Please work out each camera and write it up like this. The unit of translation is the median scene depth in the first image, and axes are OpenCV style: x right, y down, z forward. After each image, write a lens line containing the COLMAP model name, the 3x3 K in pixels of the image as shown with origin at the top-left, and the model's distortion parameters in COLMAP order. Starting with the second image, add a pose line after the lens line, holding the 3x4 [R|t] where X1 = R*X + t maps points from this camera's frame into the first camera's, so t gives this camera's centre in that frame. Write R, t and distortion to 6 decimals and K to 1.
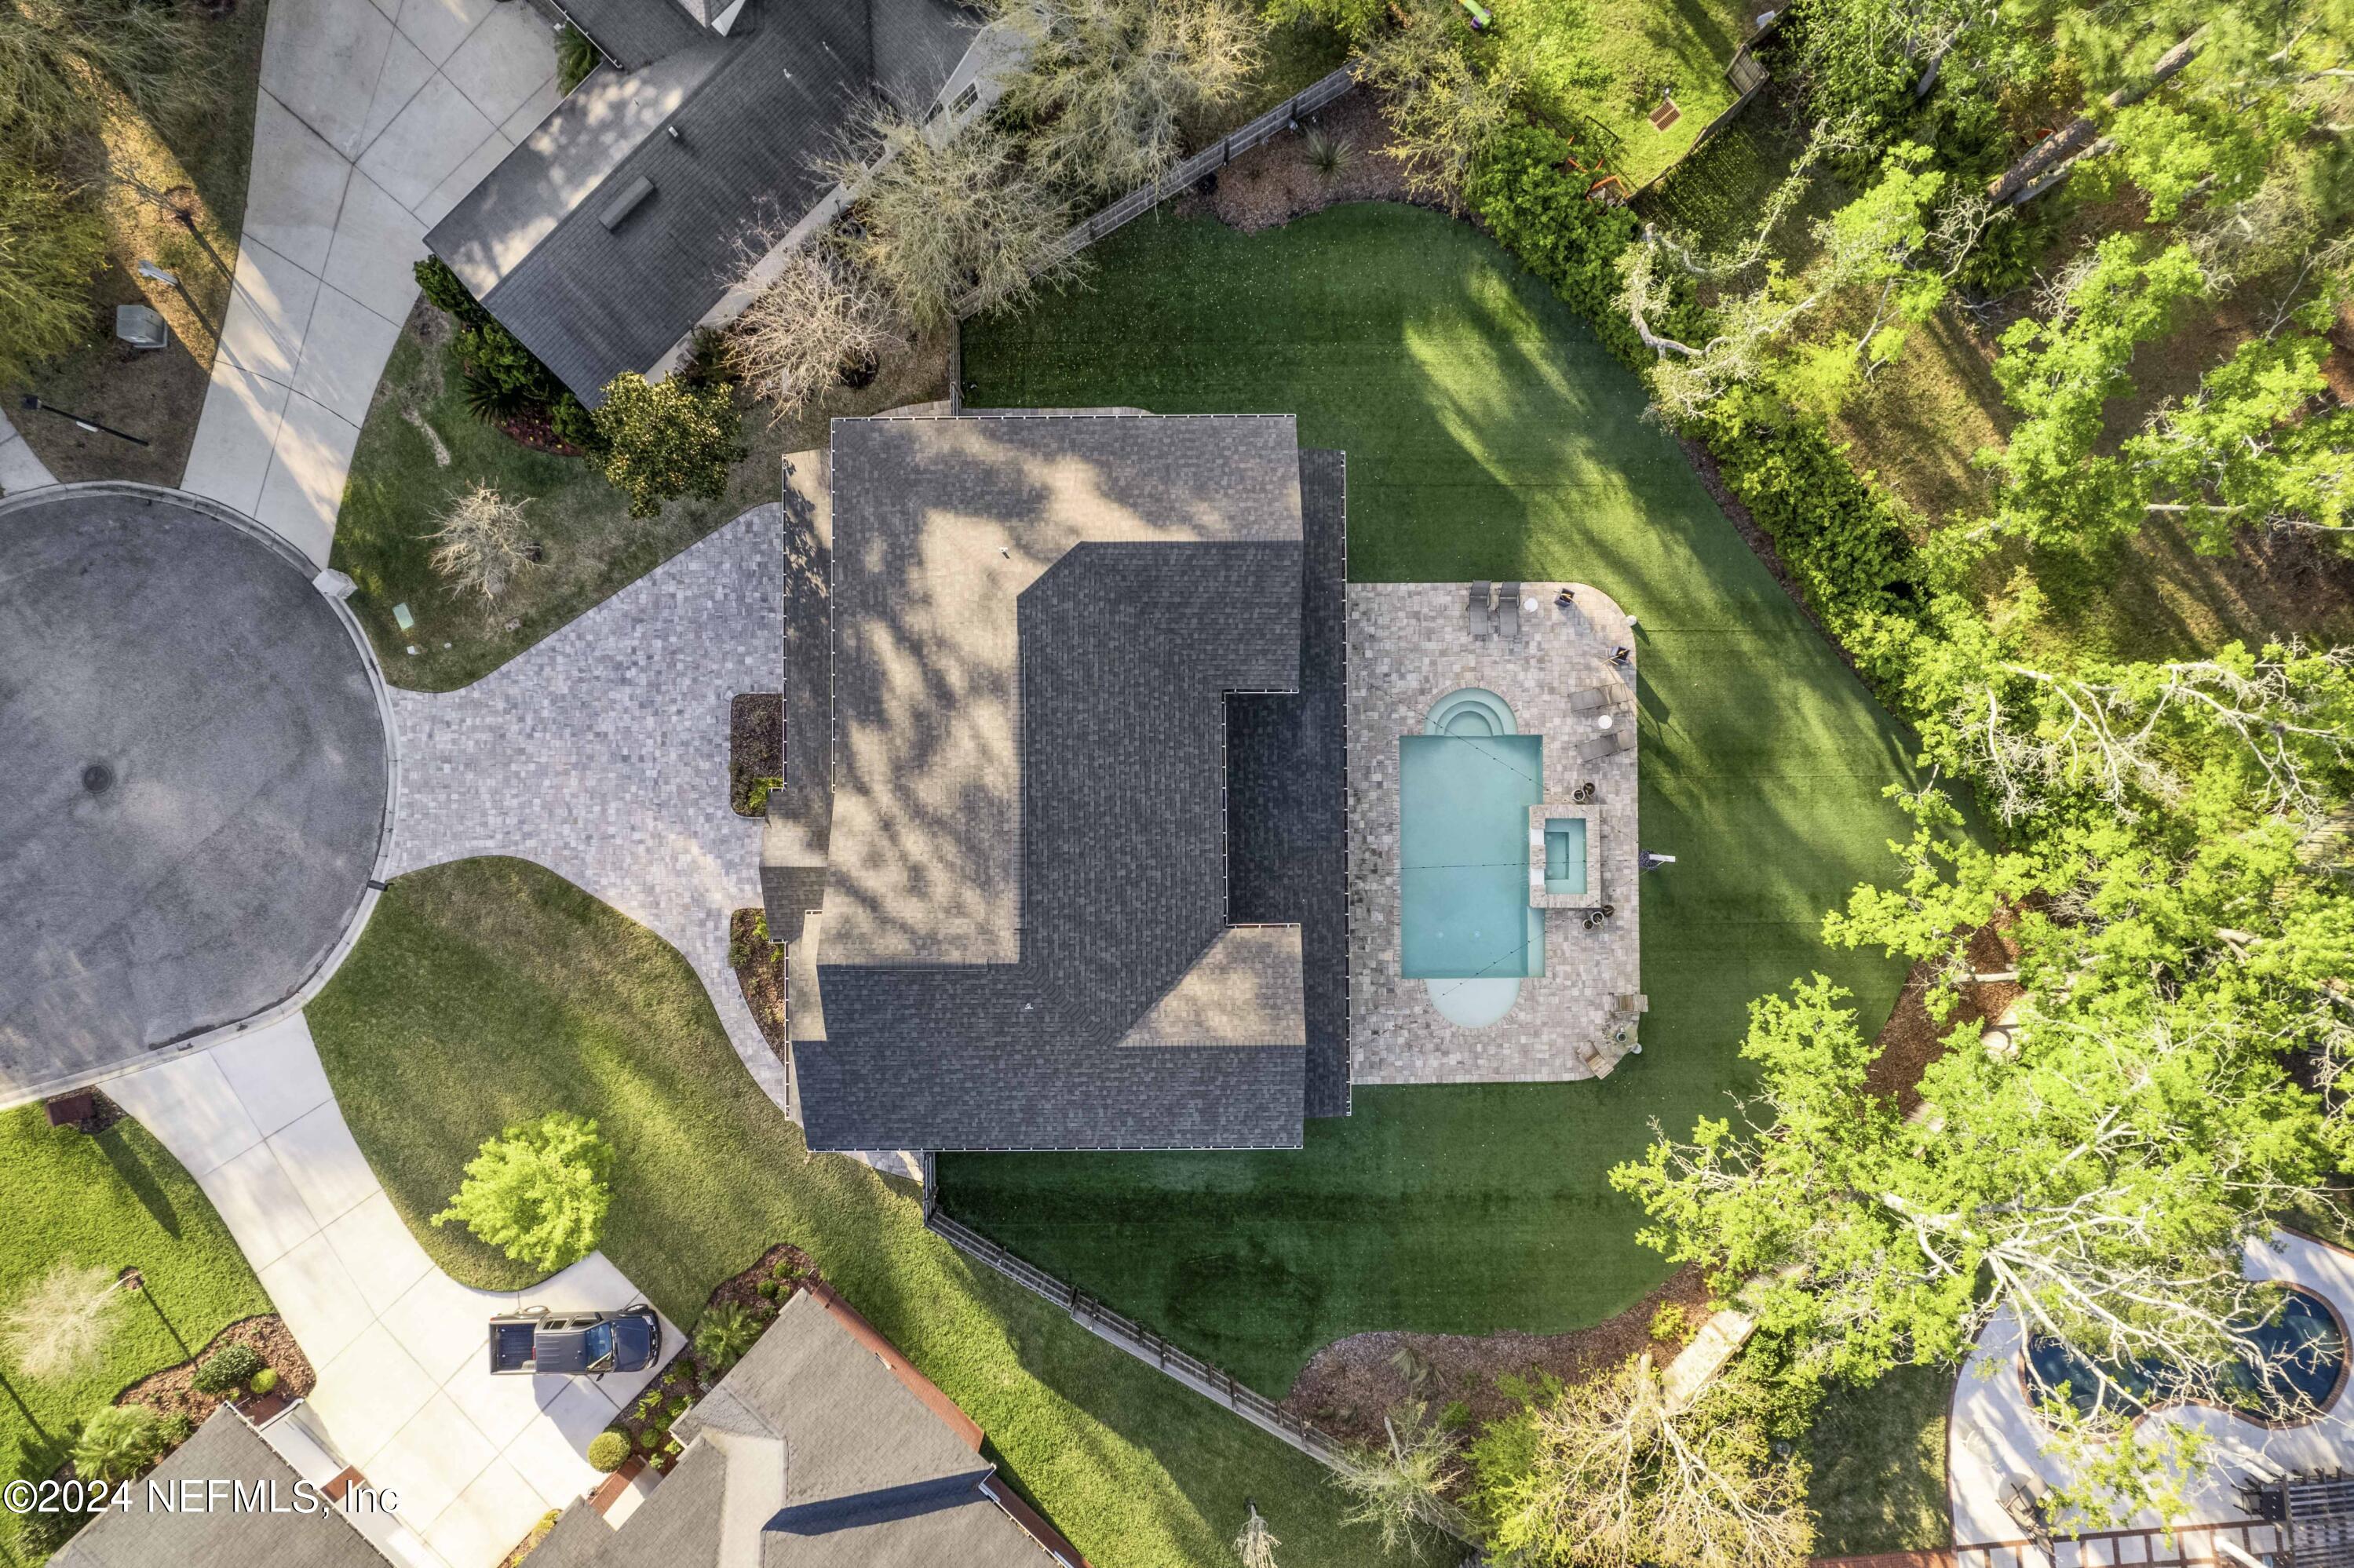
lens RADIAL K [[1510.2, 0, 1176.9], [0, 1510.2, 787.8], [0, 0, 1]] dist [-0.042140, 0.006582]
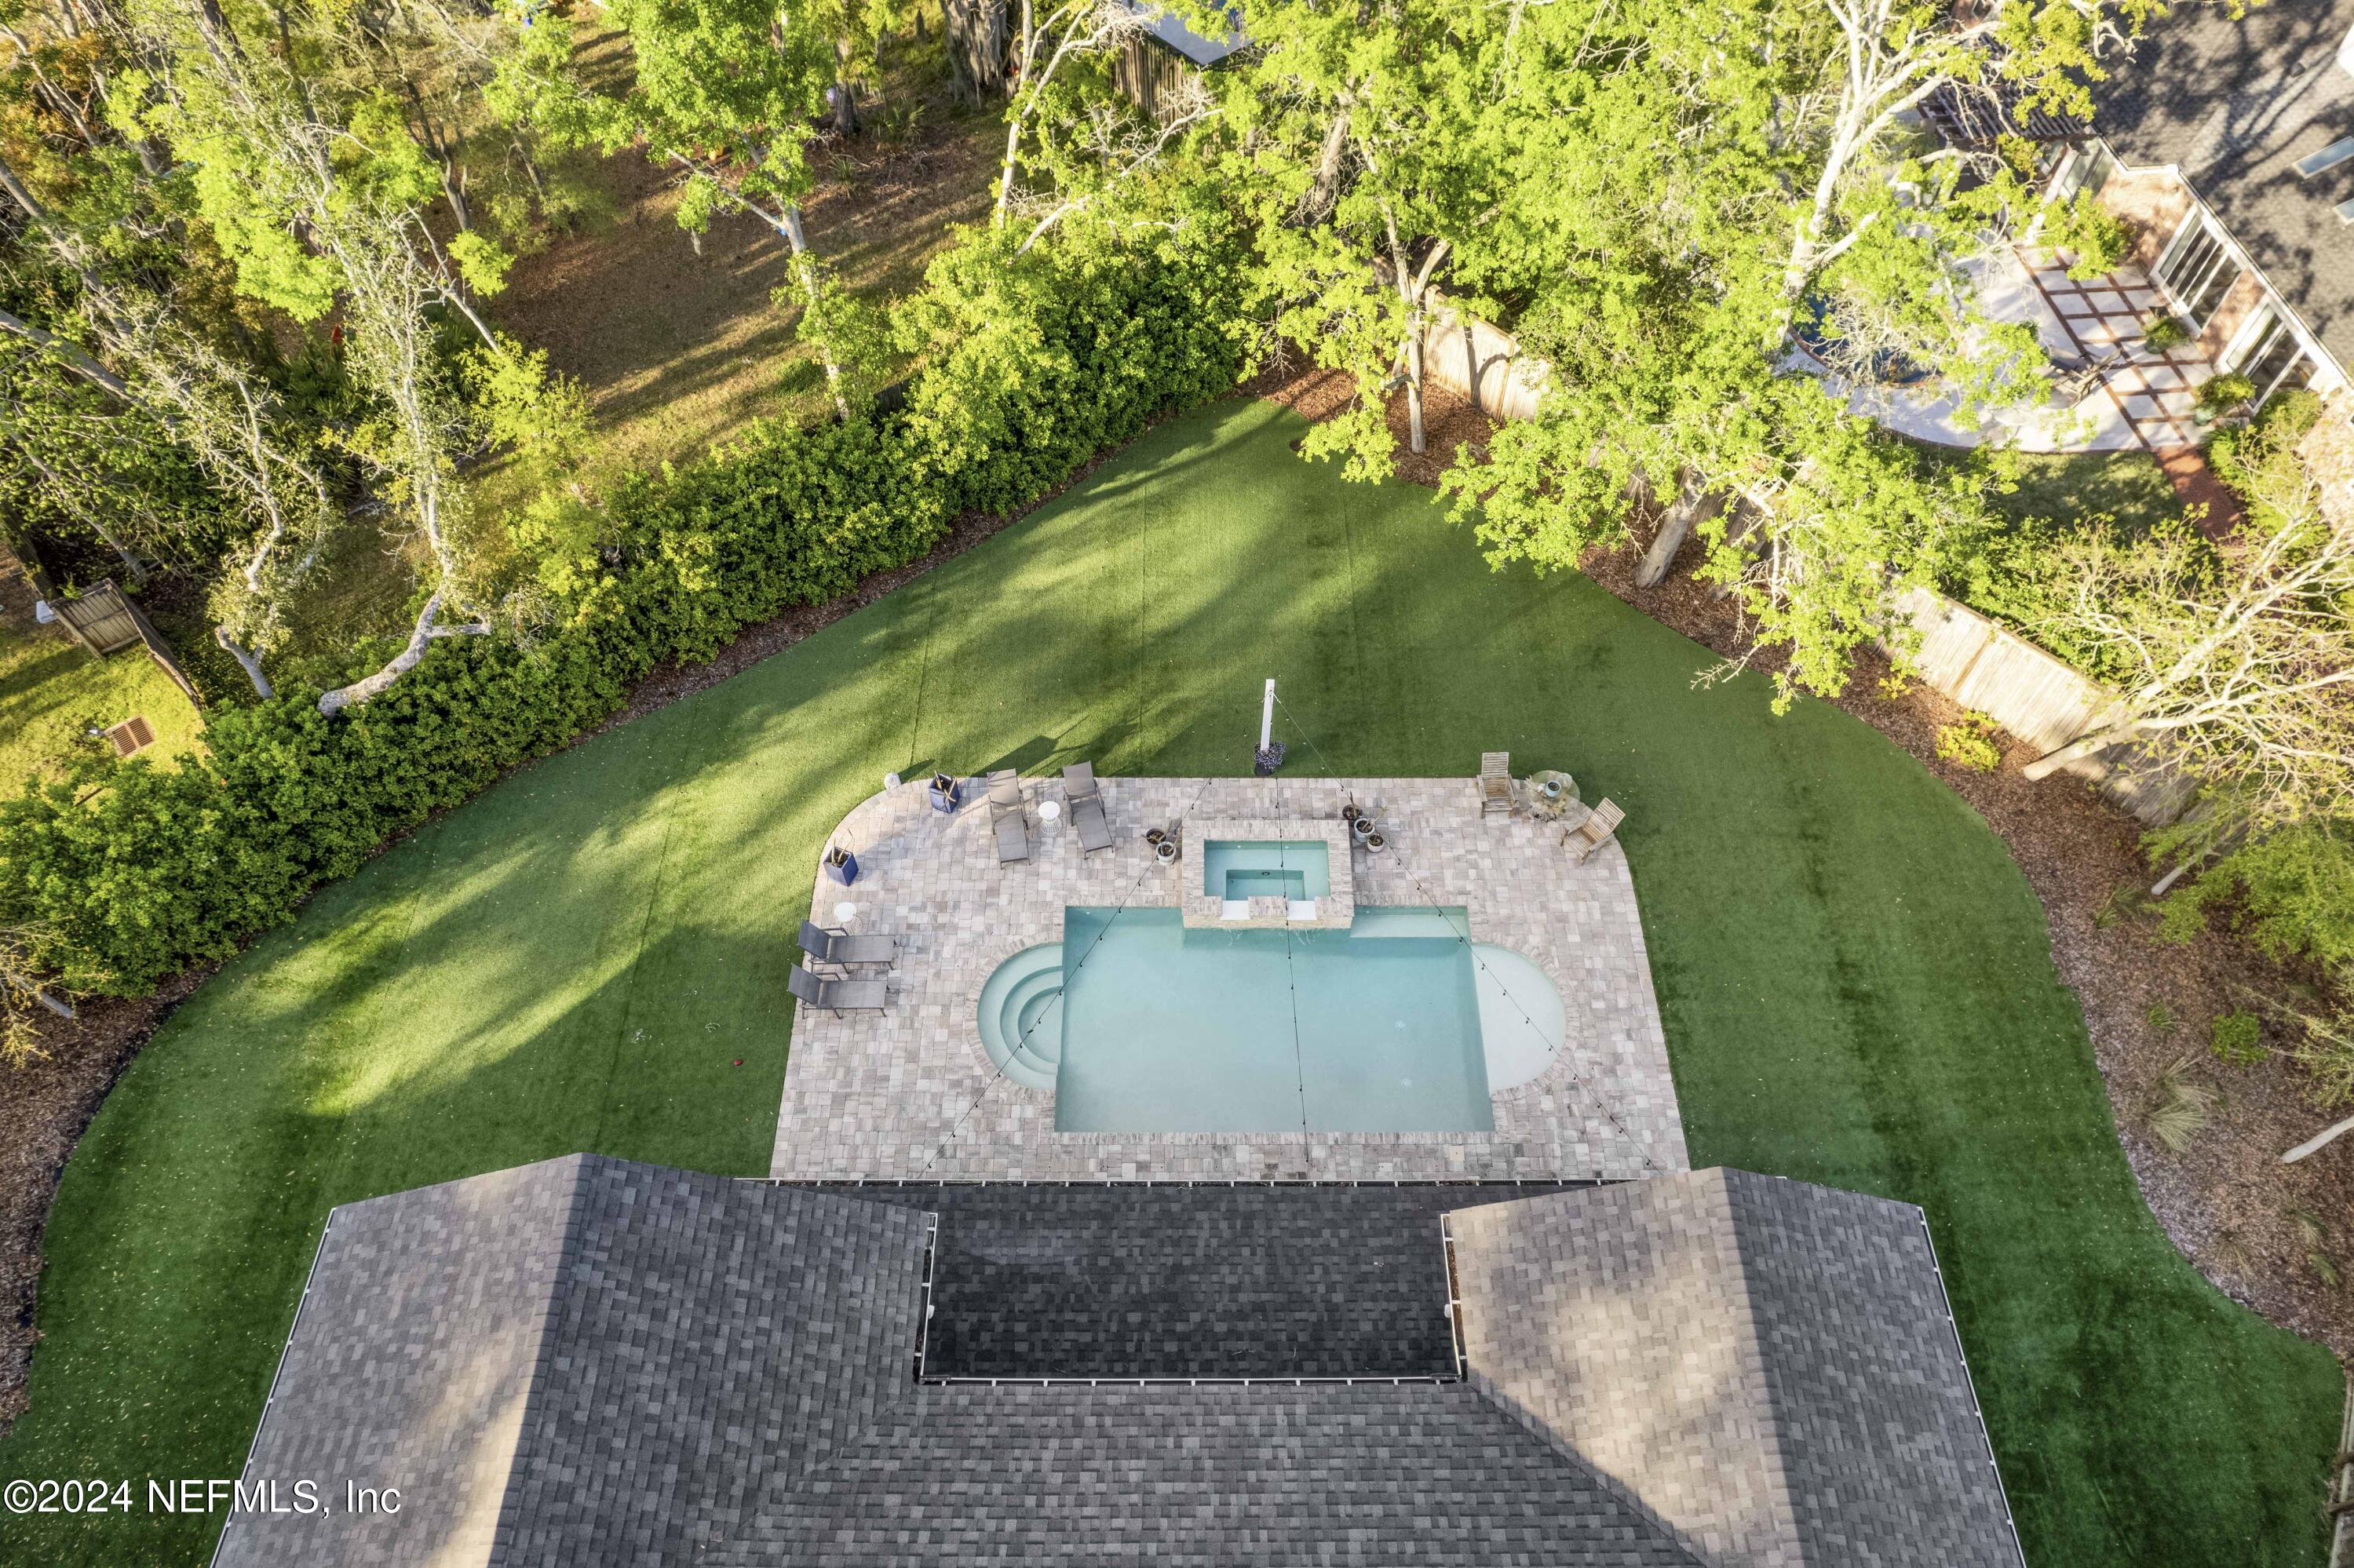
lens RADIAL K [[1510.2, 0, 1190.2], [0, 1510.2, 784.8], [0, 0, 1]] dist [-0.042140, 0.006582]
pose [[0.003061, -0.813167, 0.582023, -0.069014], [0.999714, 0.016297, 0.017510, 0.003324], [-0.023724, 0.581803, 0.812984, 0.483146]]
